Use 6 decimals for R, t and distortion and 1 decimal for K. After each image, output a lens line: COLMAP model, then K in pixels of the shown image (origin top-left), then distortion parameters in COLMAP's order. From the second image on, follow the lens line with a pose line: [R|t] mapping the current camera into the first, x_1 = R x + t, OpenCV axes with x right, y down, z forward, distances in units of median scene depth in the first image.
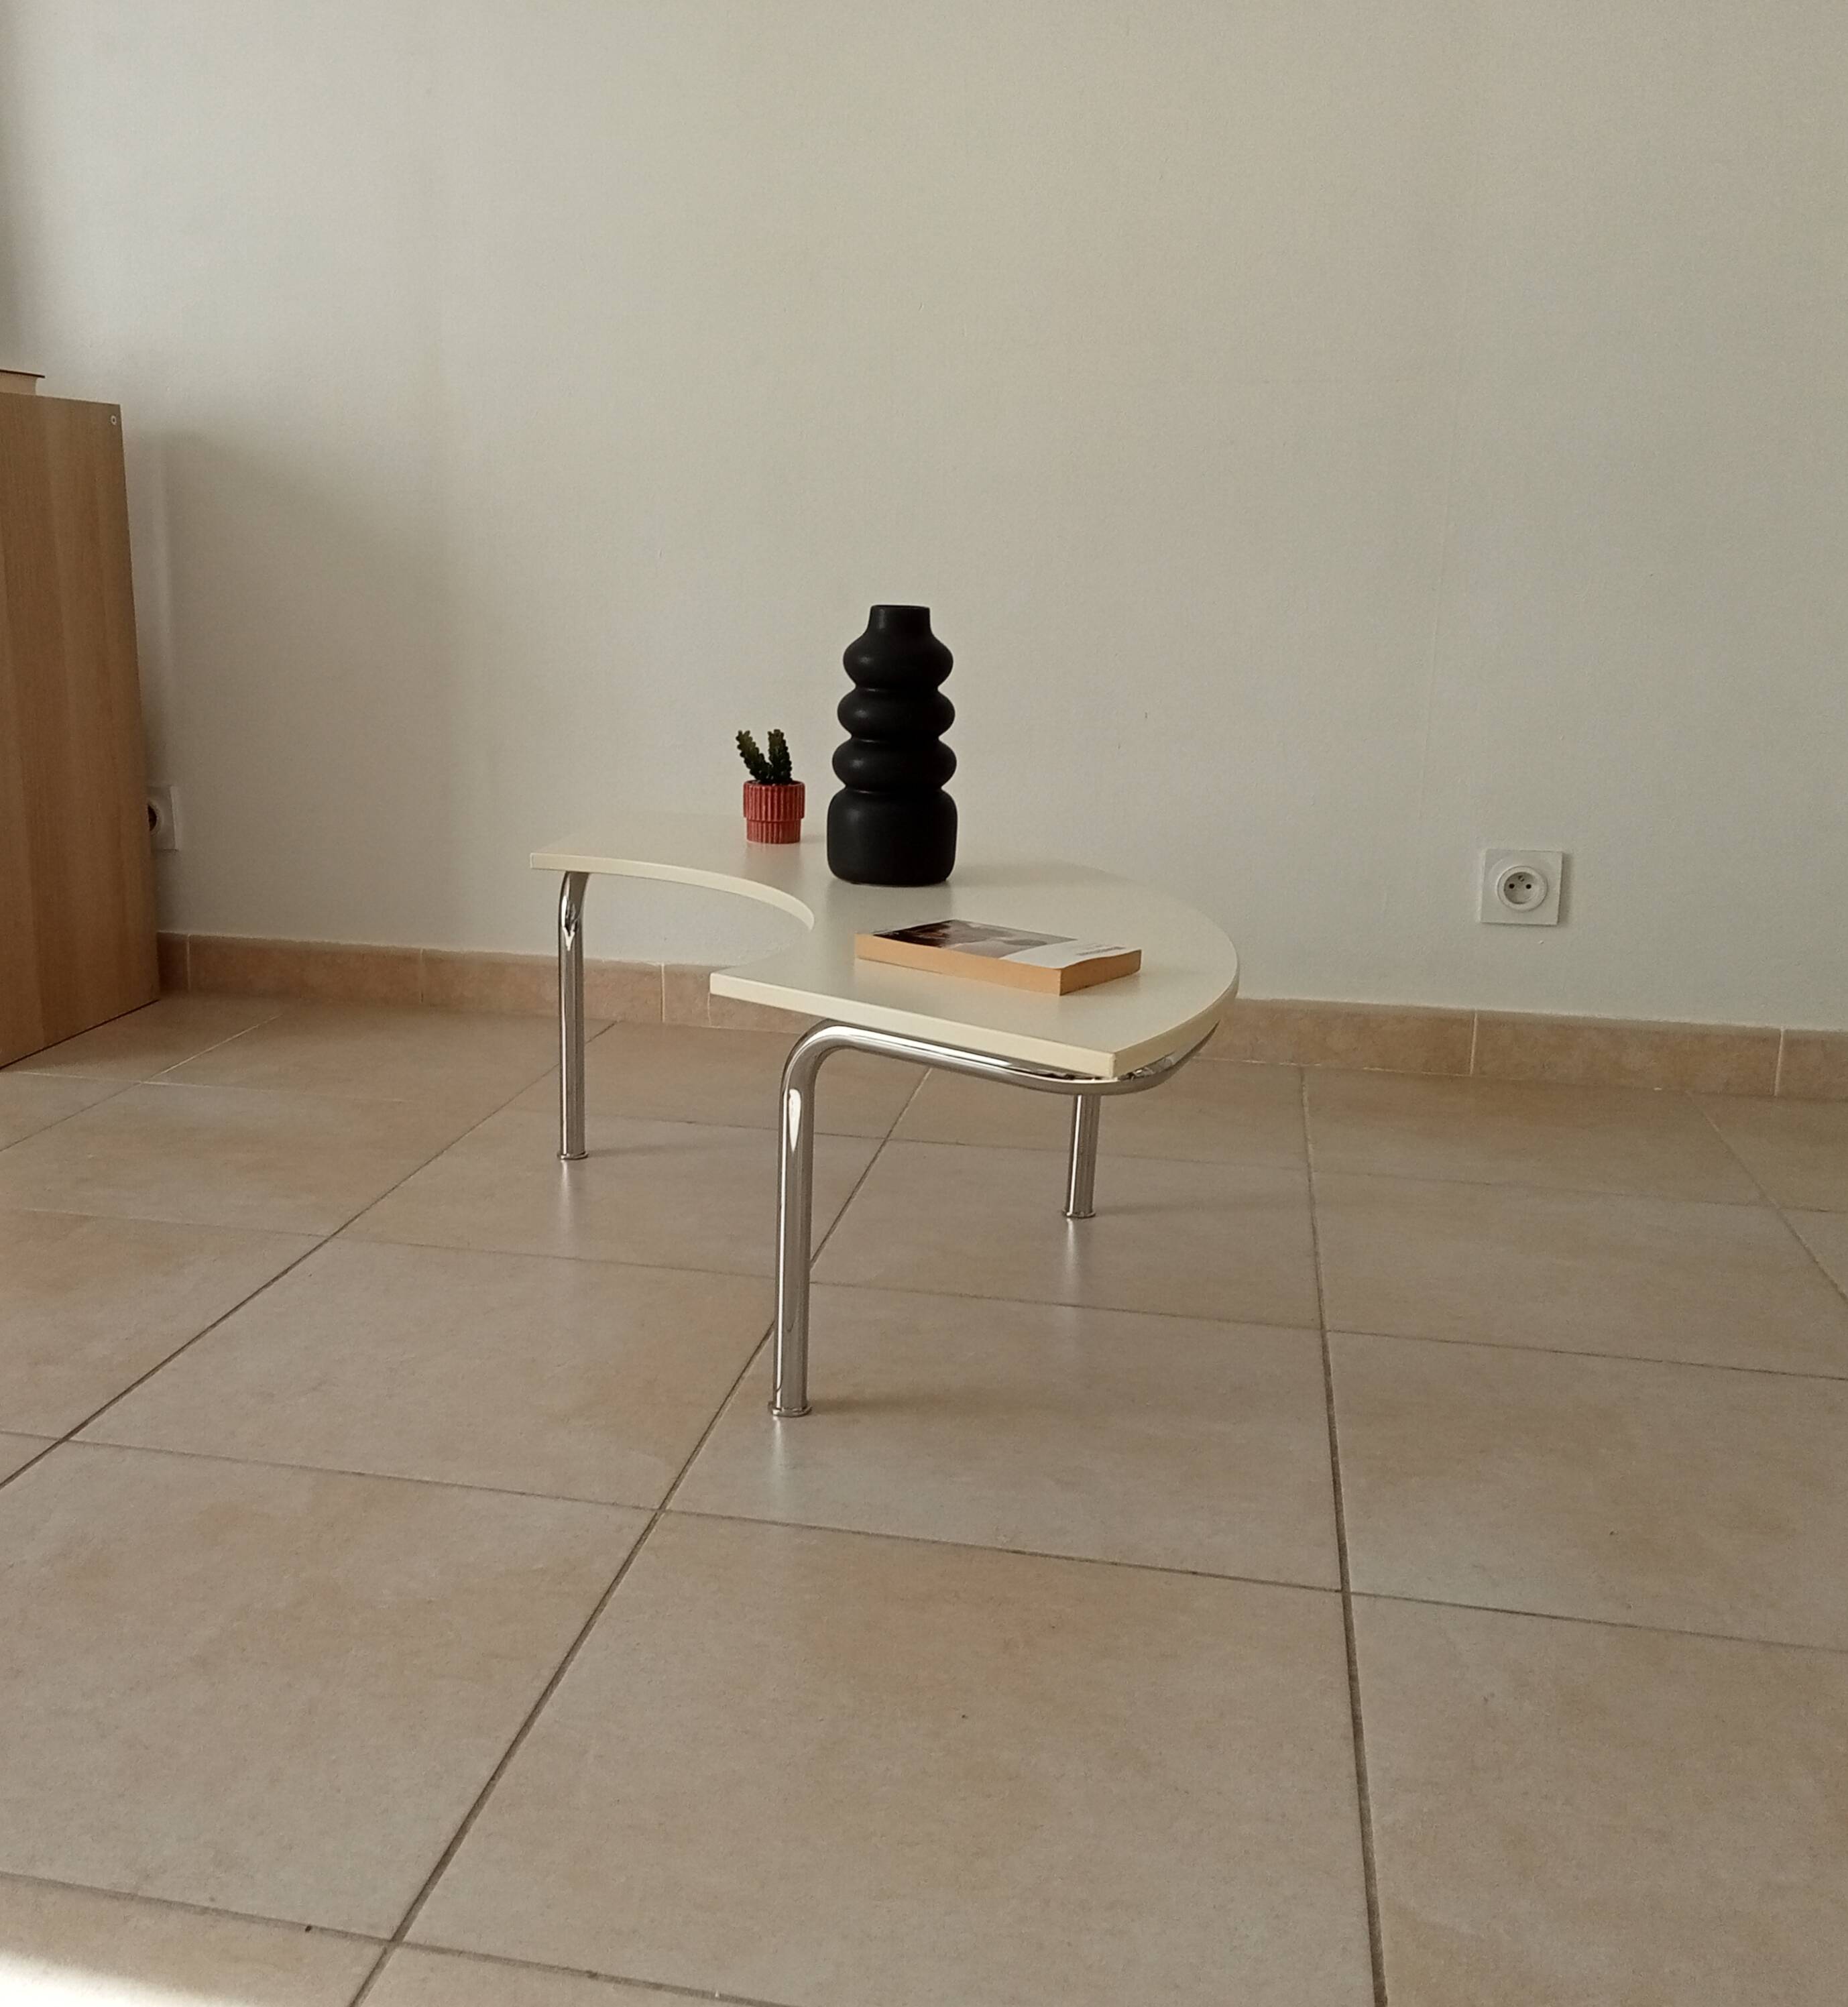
lens RADIAL K [[2064.2, 0, 764.5], [0, 2064.2, 1021.4], [0, 0, 1]] dist [0.087427, -0.149328]
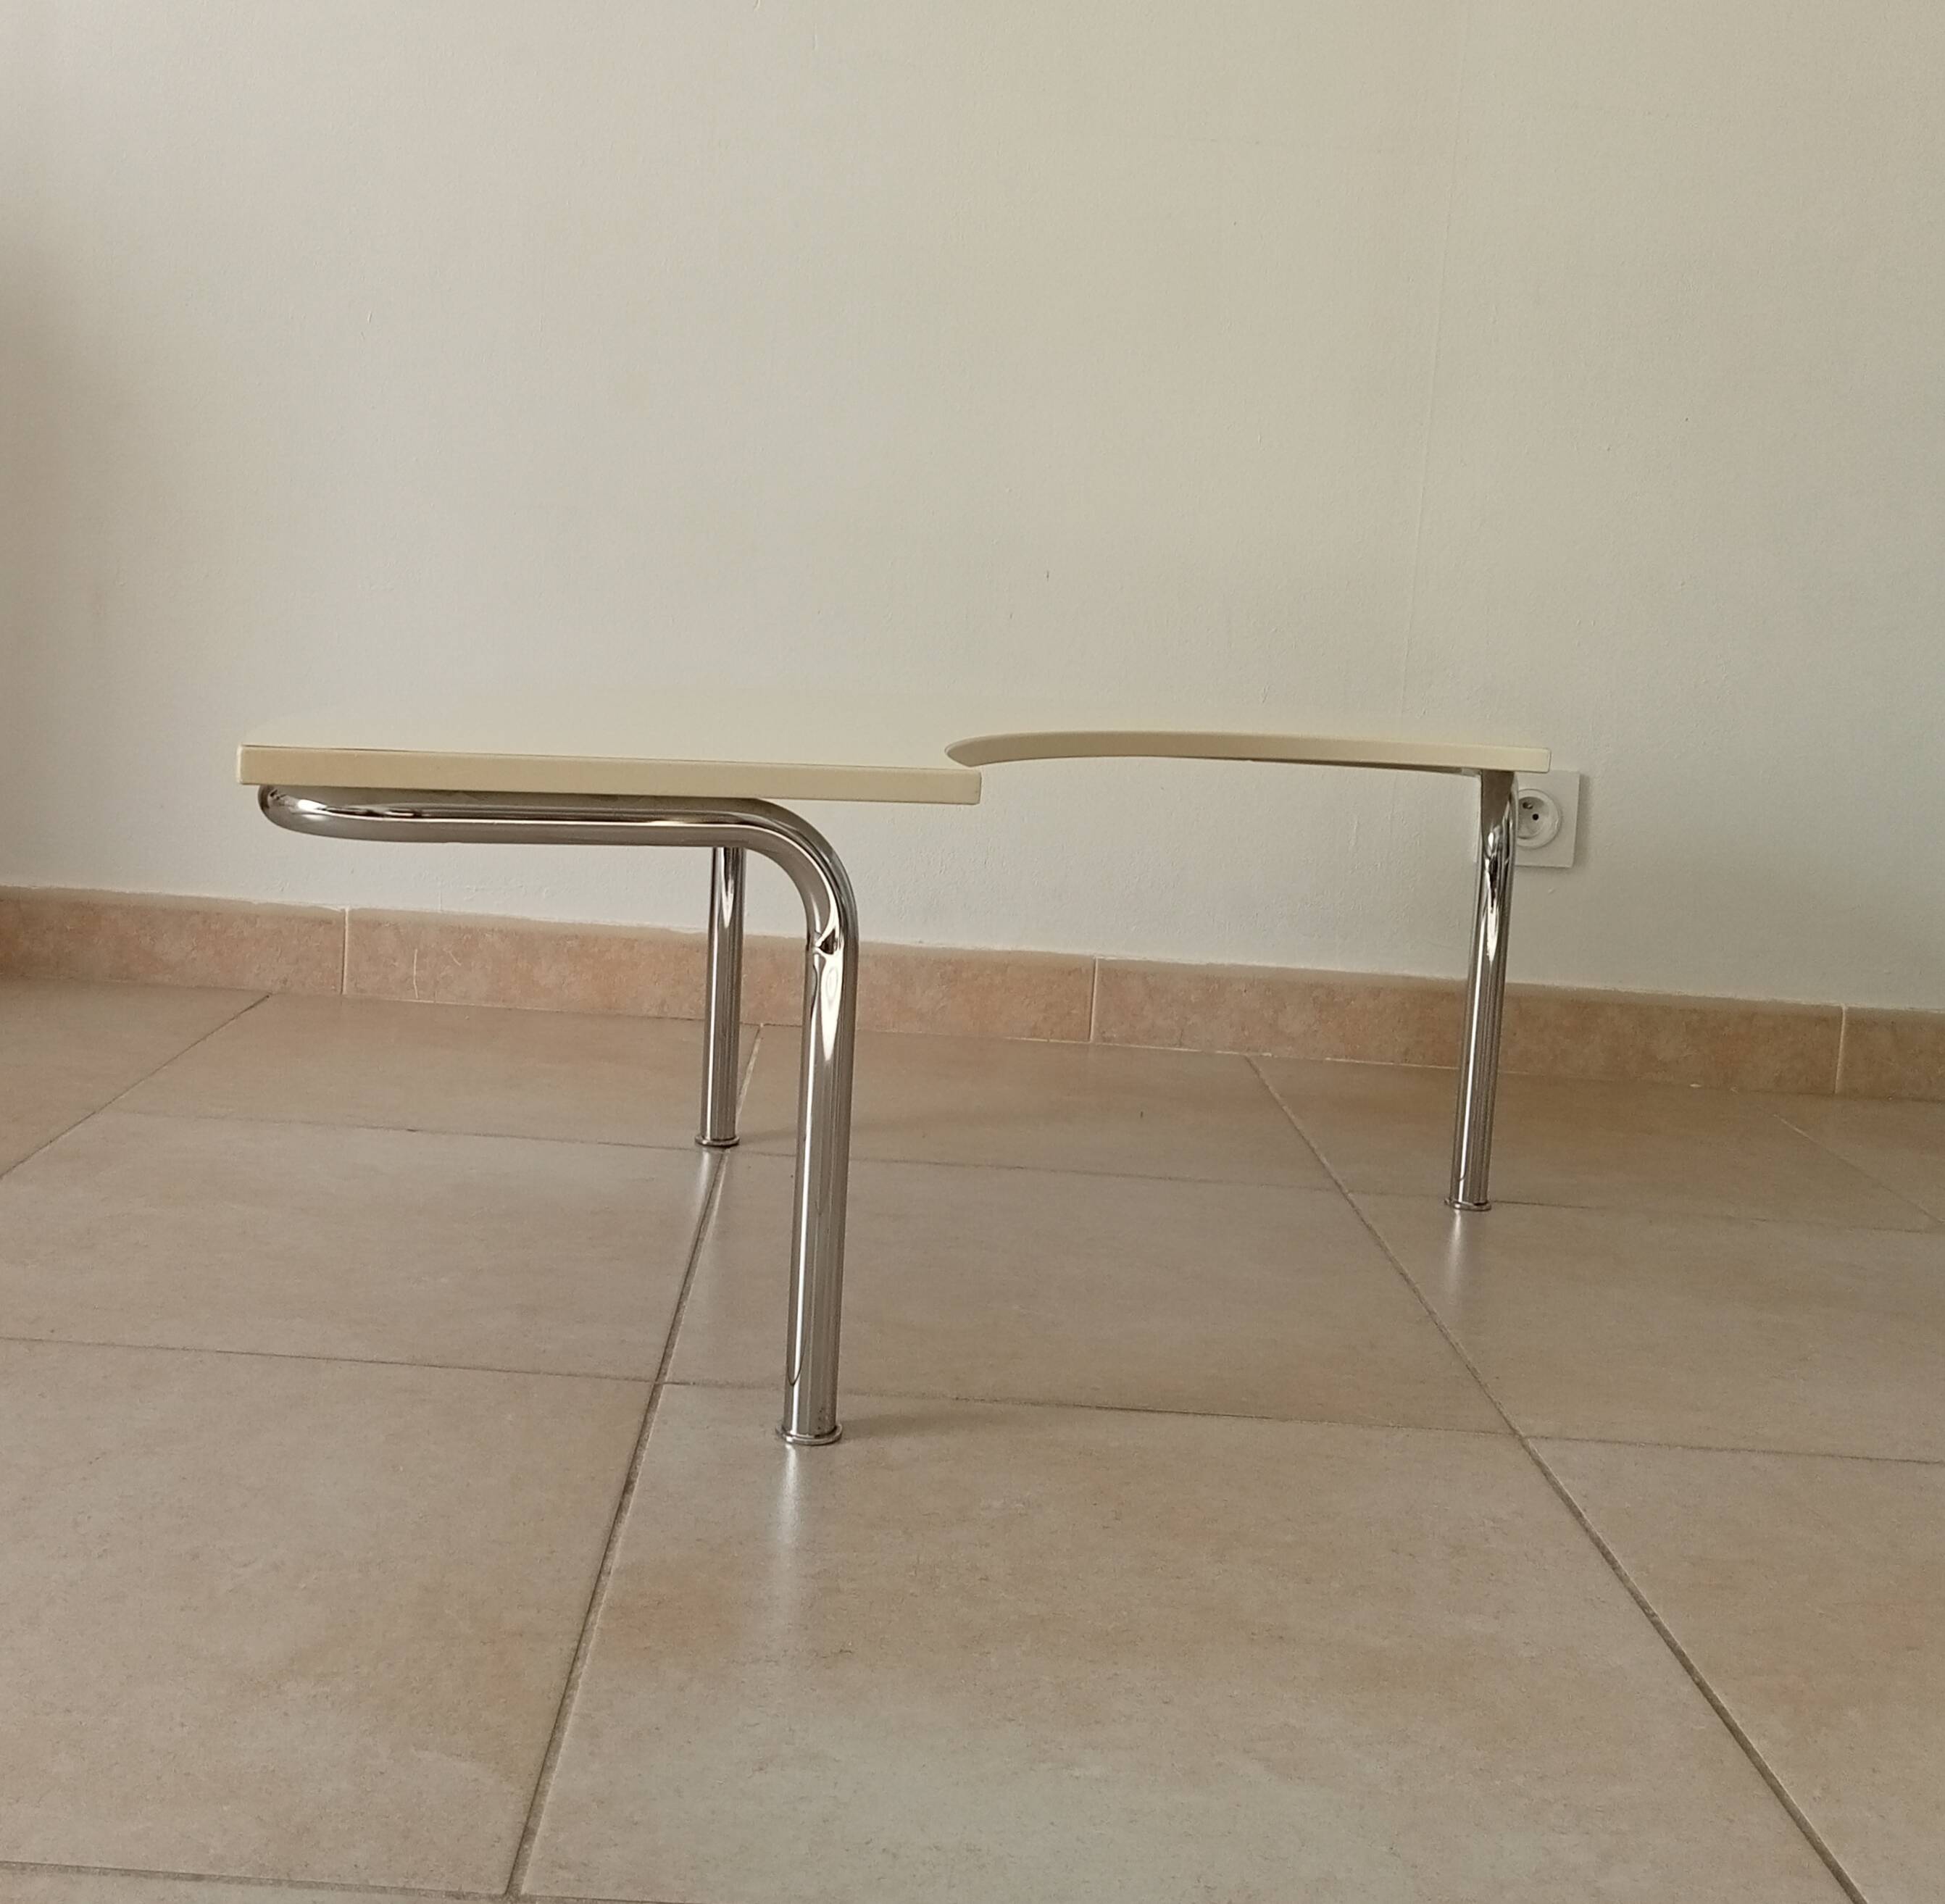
lens RADIAL K [[2246.1, 0, 893.9], [0, 2246.1, 808.2], [0, 0, 1]] dist [0.057018, -0.092682]
pose [[0.972761, 0.029071, 0.229980, -0.050780], [-0.002015, 0.993128, -0.117017, 0.029116], [-0.231802, 0.113367, 0.966135, 0.258664]]
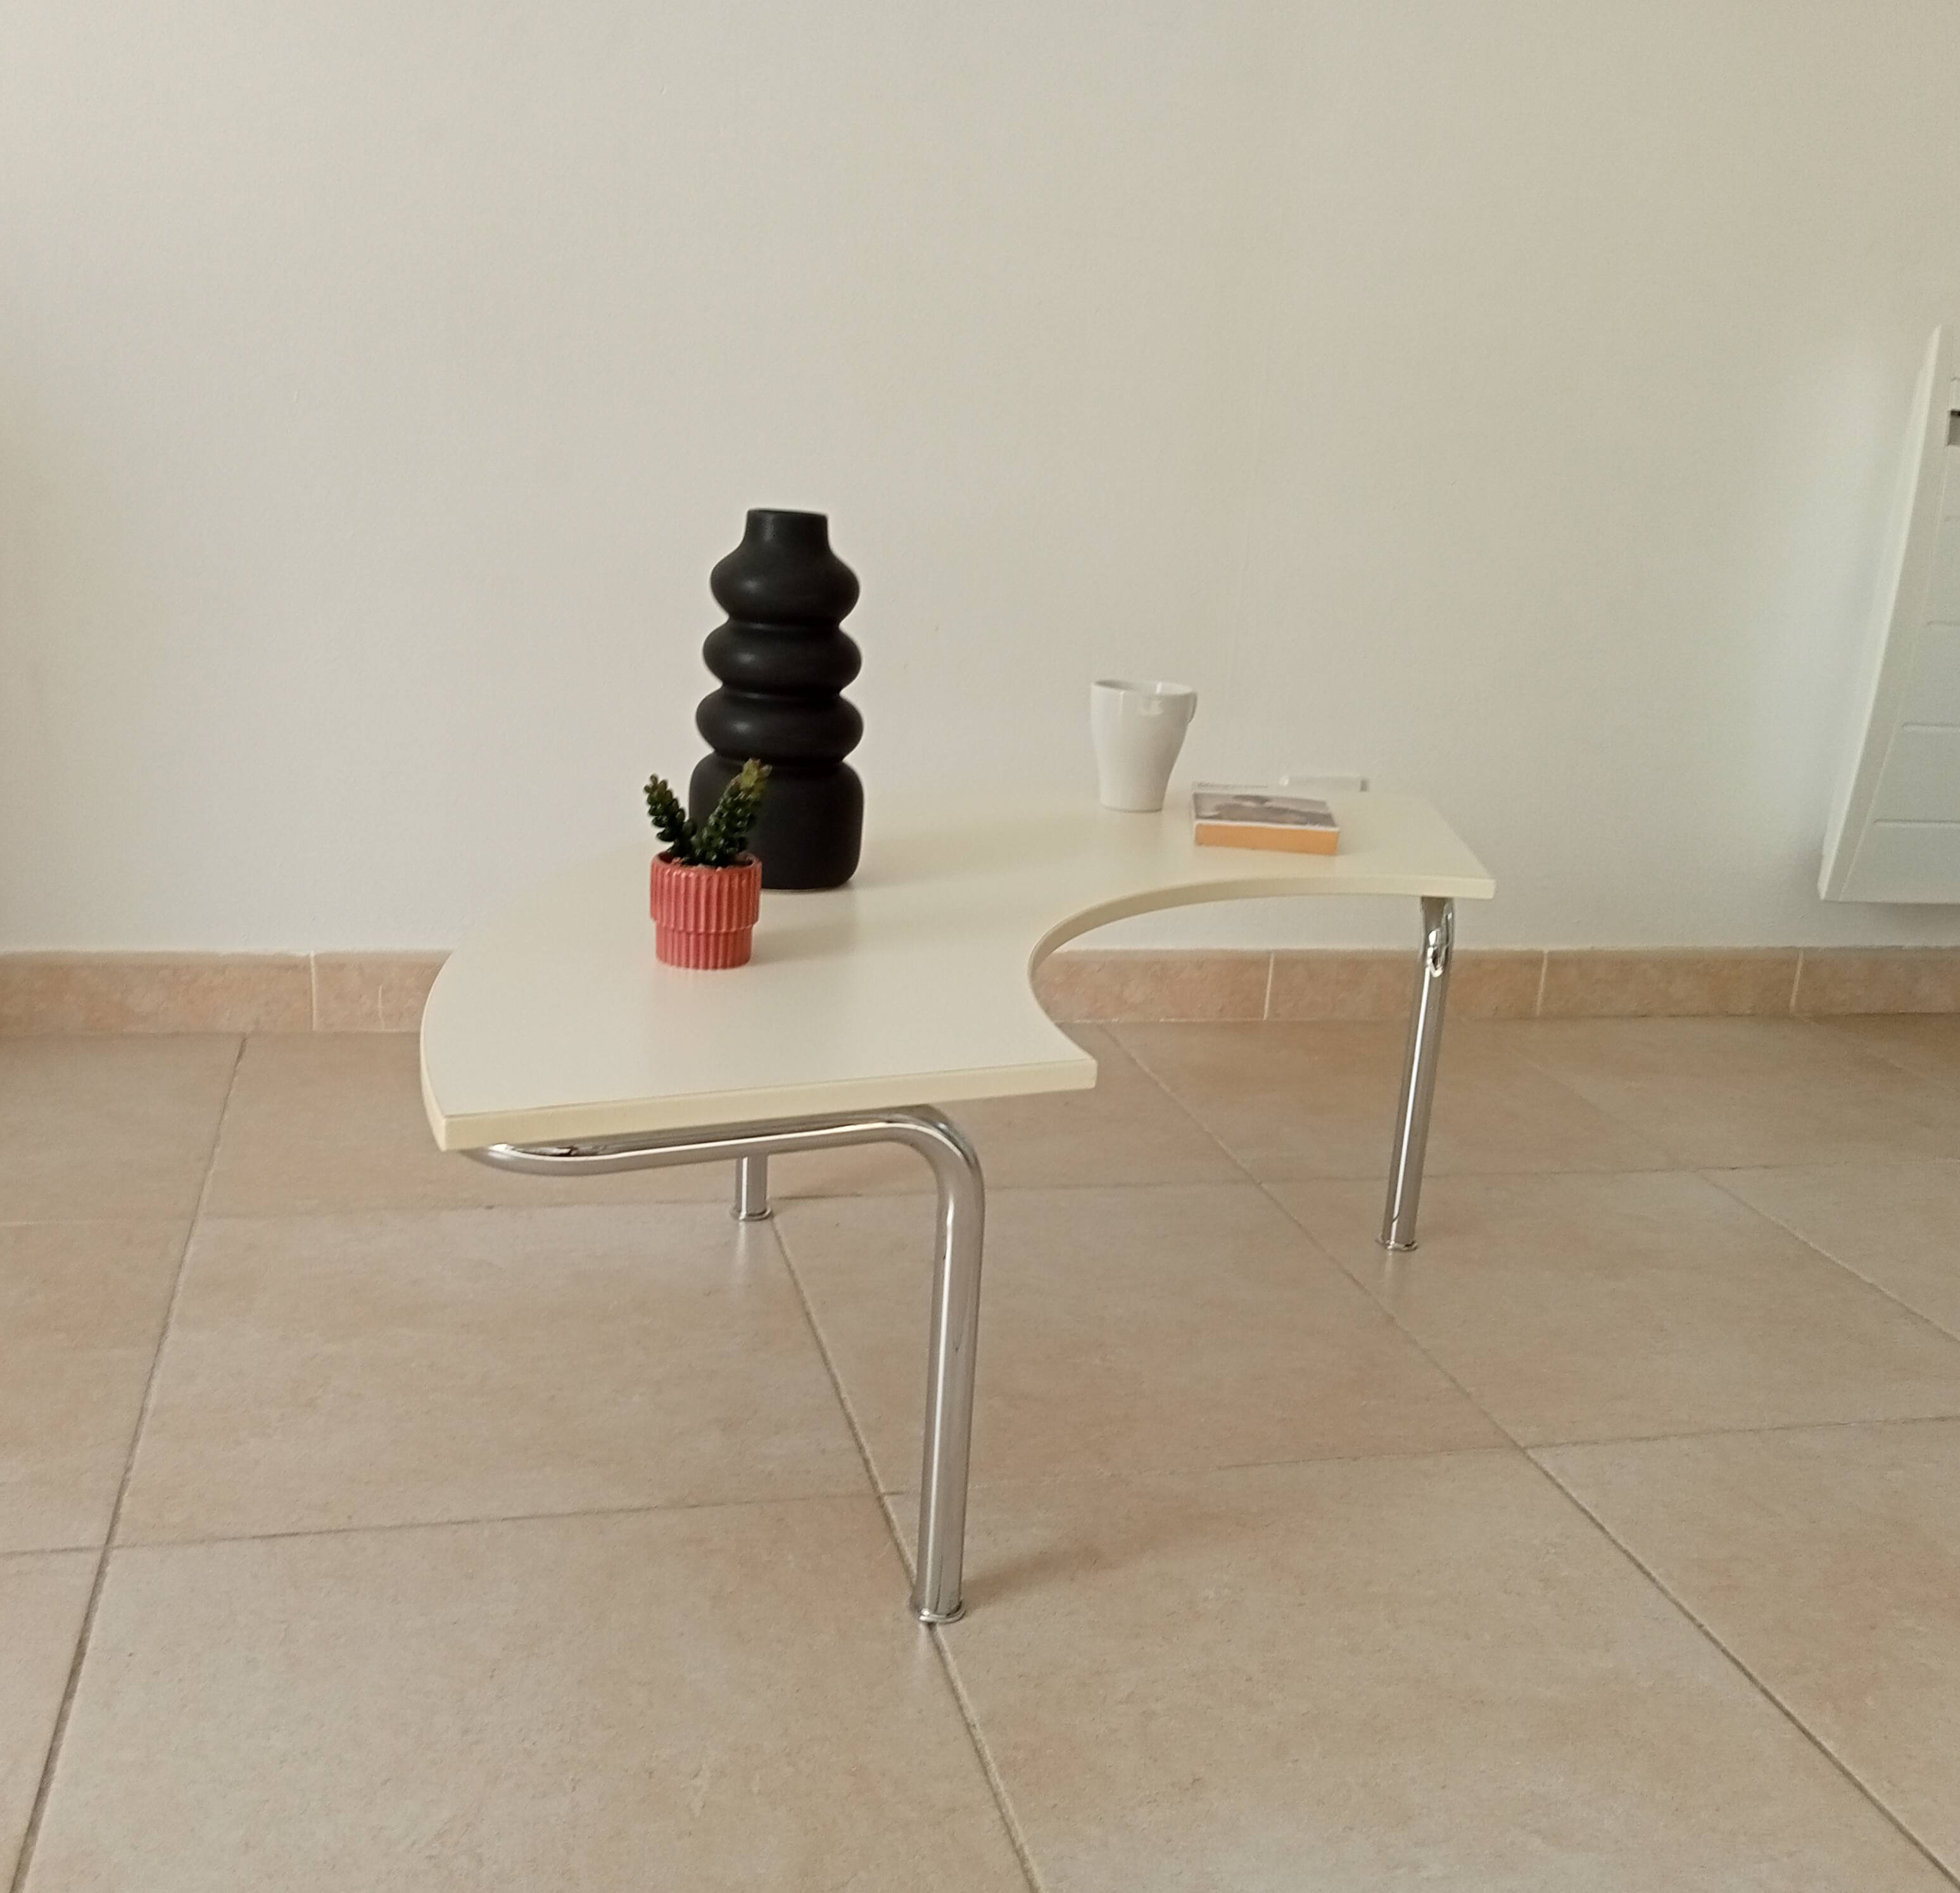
lens RADIAL K [[1965.9, 0, 929.1], [0, 1965.9, 949.0], [0, 0, 1]] dist [0.056093, -0.084069]
pose [[0.892214, -0.075895, 0.445190, -0.185399], [0.047437, 0.996074, 0.074738, -0.079458], [-0.449114, -0.045564, 0.892312, 0.295063]]
